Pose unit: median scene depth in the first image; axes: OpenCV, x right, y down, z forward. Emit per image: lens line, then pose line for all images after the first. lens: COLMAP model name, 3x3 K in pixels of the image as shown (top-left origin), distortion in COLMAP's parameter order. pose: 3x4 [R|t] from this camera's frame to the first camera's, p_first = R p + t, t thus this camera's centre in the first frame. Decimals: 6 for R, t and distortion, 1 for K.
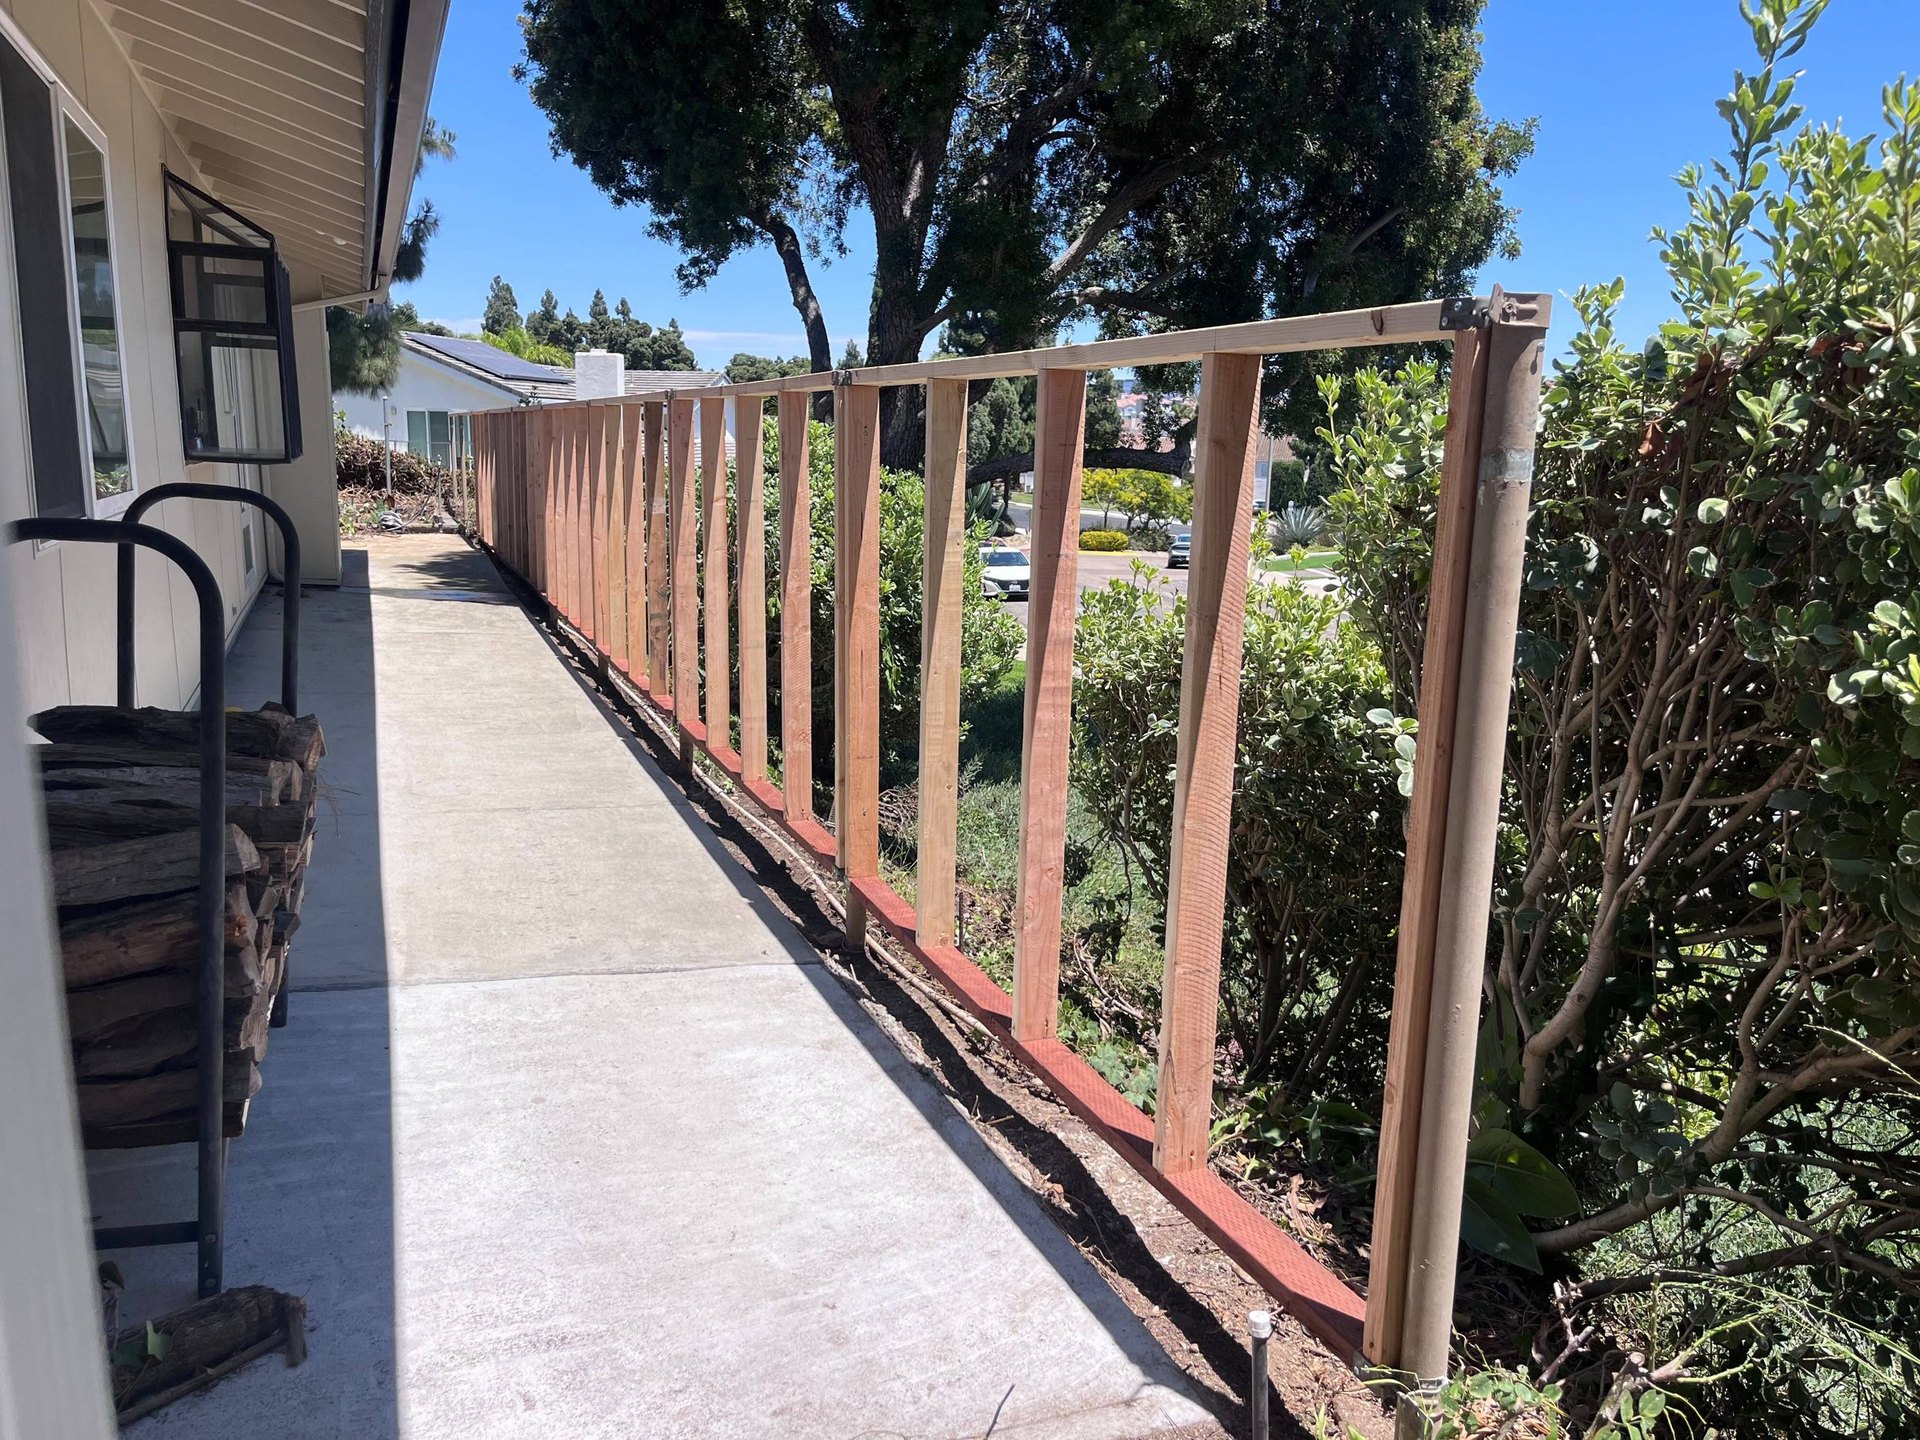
lens RADIAL K [[1471.9, 0, 945.3], [0, 1471.9, 723.6], [0, 0, 1]] dist [0.073898, -0.104223]
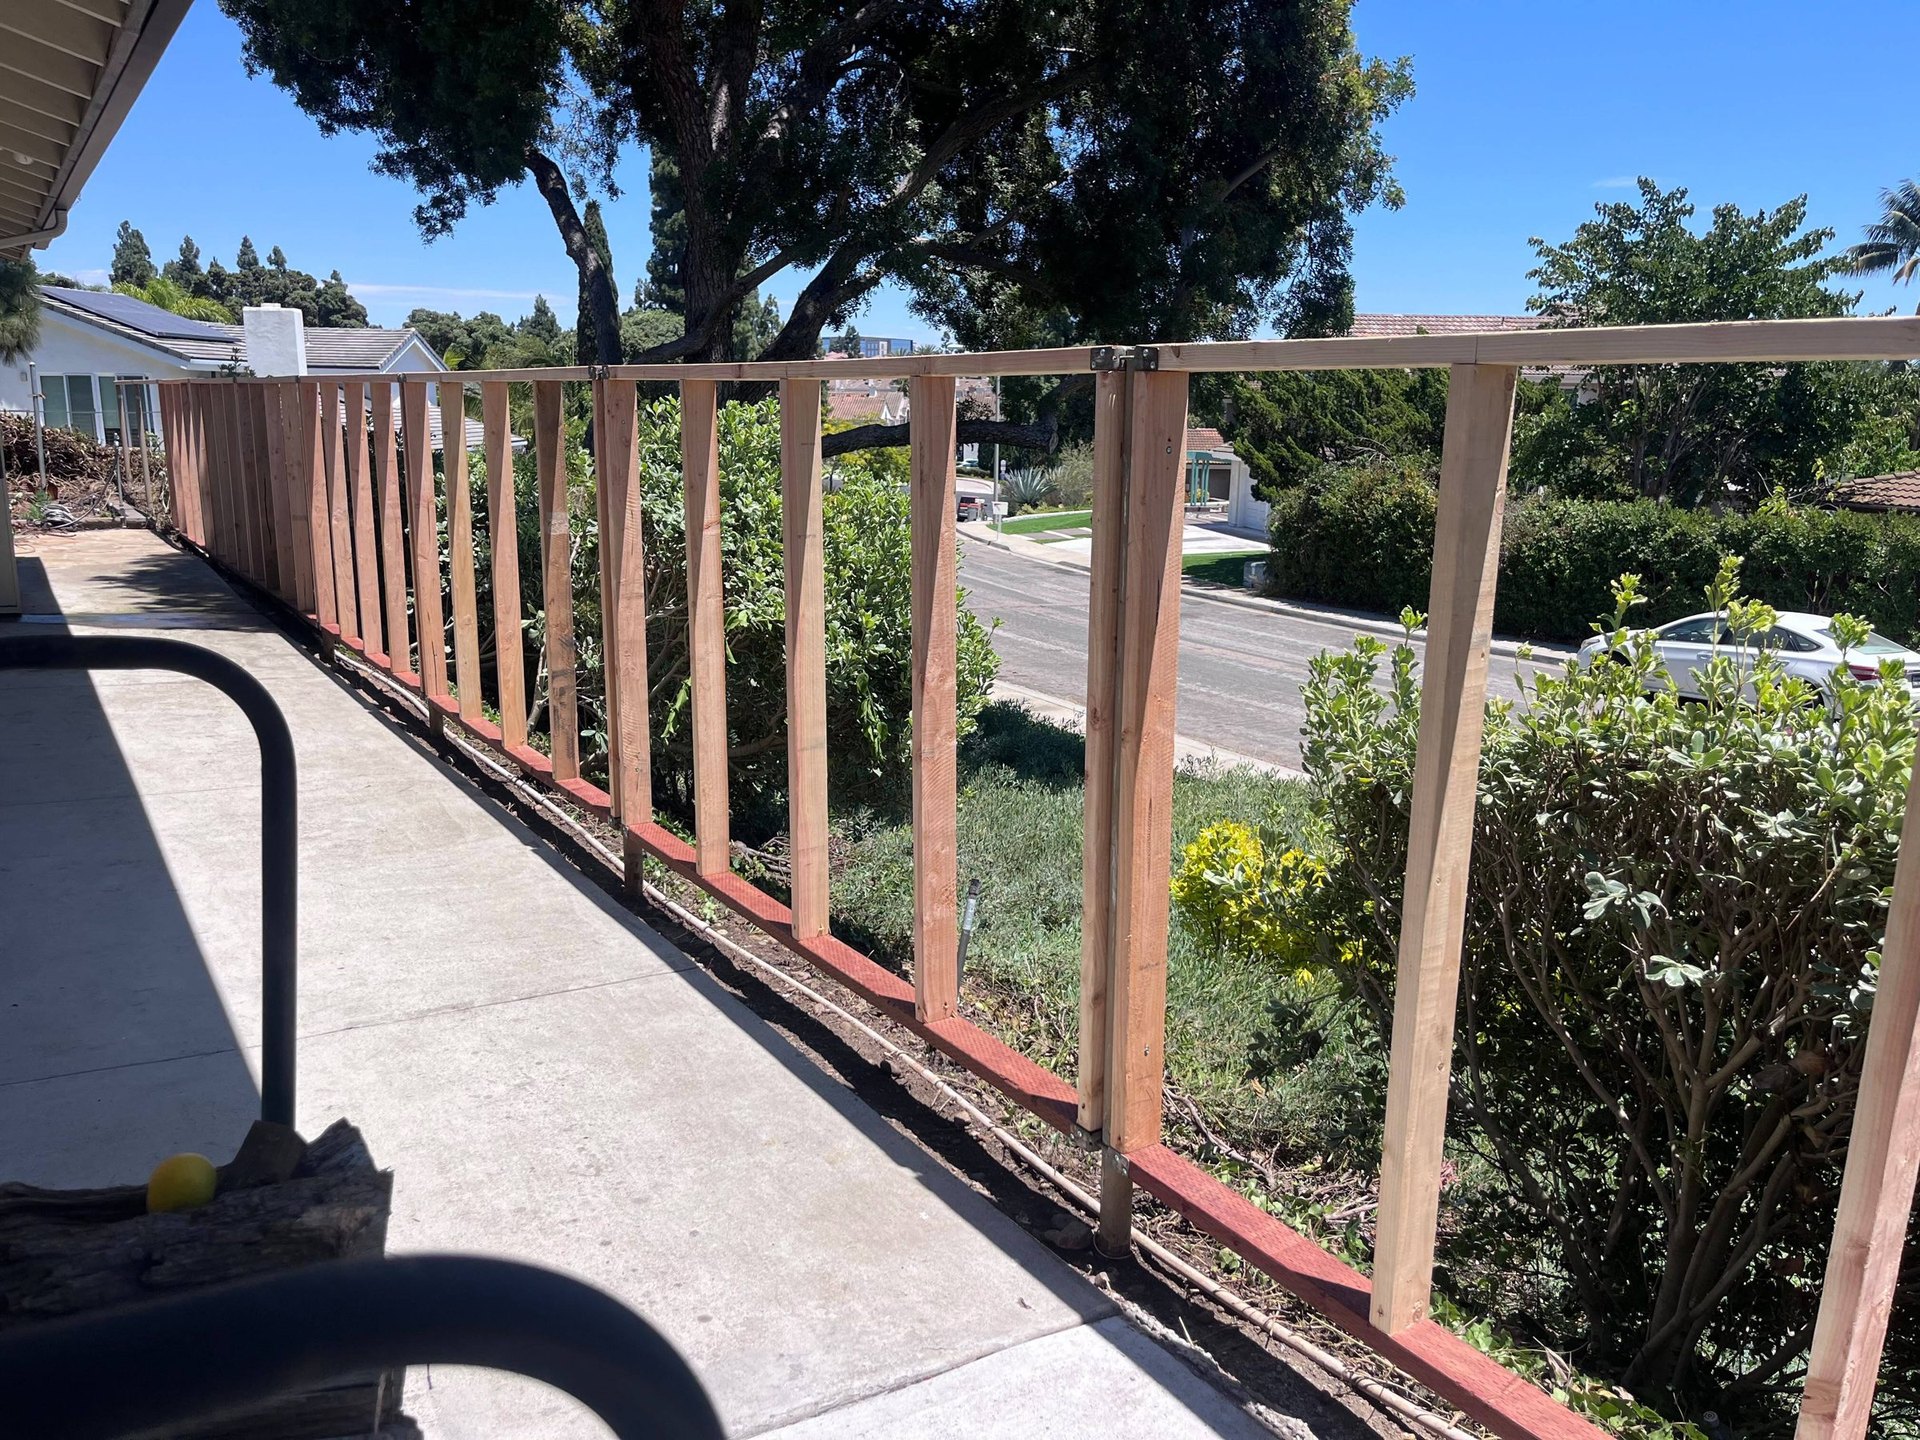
lens RADIAL K [[1471.9, 0, 945.3], [0, 1471.9, 723.6], [0, 0, 1]] dist [0.073898, -0.104223]
pose [[0.979182, -0.053044, 0.195933, -0.064932], [0.047717, 0.998354, 0.031814, -0.026197], [-0.197298, -0.021802, 0.980101, 0.101426]]
